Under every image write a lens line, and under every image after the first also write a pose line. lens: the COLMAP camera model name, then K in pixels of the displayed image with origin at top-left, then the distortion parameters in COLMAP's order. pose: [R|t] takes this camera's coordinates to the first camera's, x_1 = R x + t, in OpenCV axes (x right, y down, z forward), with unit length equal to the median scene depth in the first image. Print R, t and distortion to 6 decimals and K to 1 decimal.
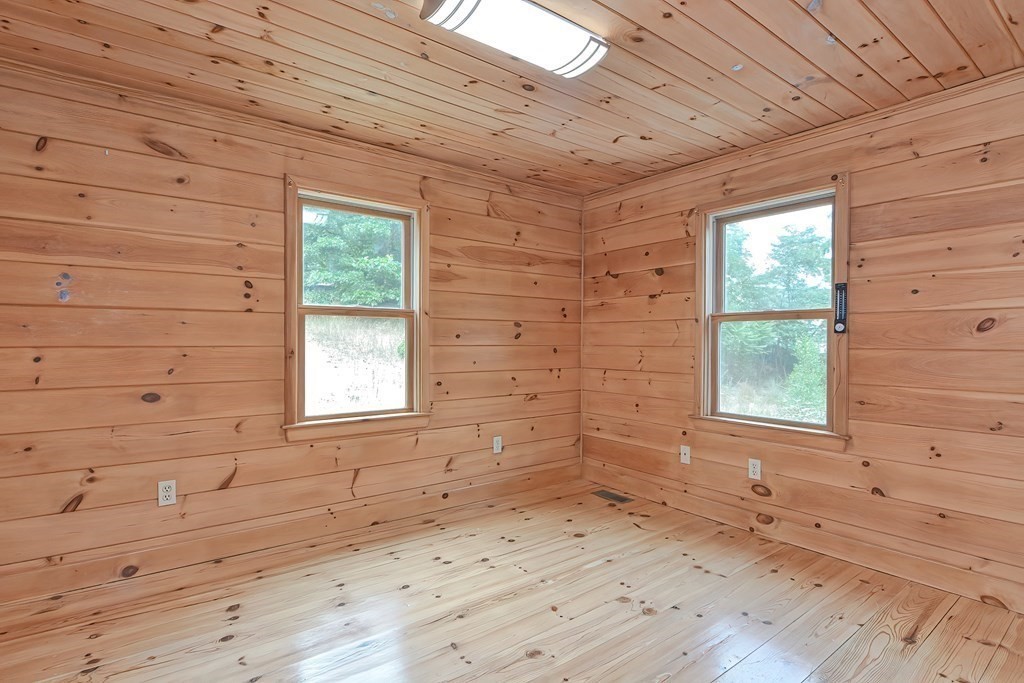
lens RADIAL K [[506.1, 0, 501.2], [0, 506.1, 343.5], [0, 0, 1]] dist [0.000926, -0.010496]
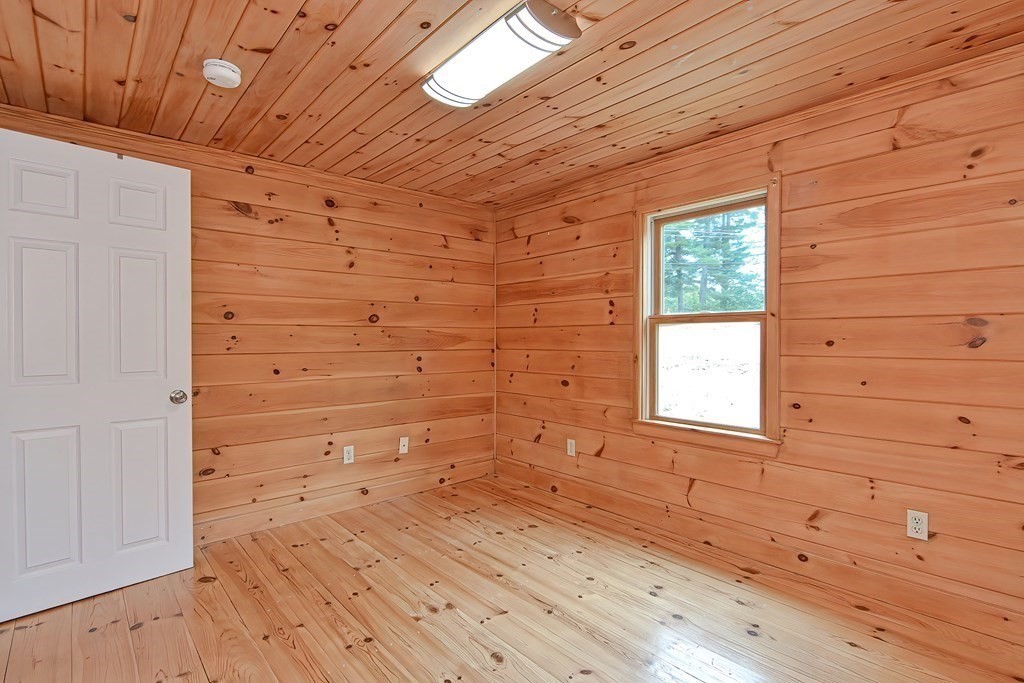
lens RADIAL K [[497.9, 0, 512.0], [0, 497.9, 341.5], [0, 0, 1]] dist [0.003962, -0.008192]
pose [[0.071924, 0.003573, -0.997404, 0.691206], [-0.002226, 0.999992, 0.003422, -0.021930], [0.997408, 0.001974, 0.071931, 0.611818]]
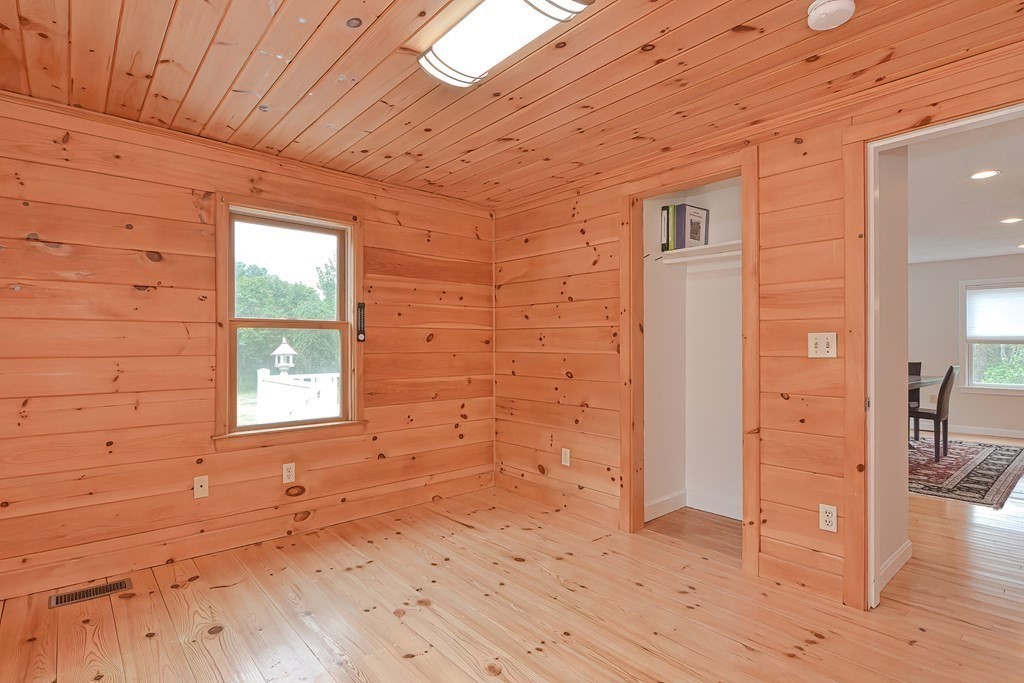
lens RADIAL K [[506.1, 0, 501.2], [0, 506.1, 343.5], [0, 0, 1]] dist [0.000926, -0.010496]
pose [[-0.076257, 0.002703, 0.997084, -0.577707], [0.008194, 0.999964, -0.002084, -0.009073], [-0.997054, 0.008011, -0.076277, 0.672603]]
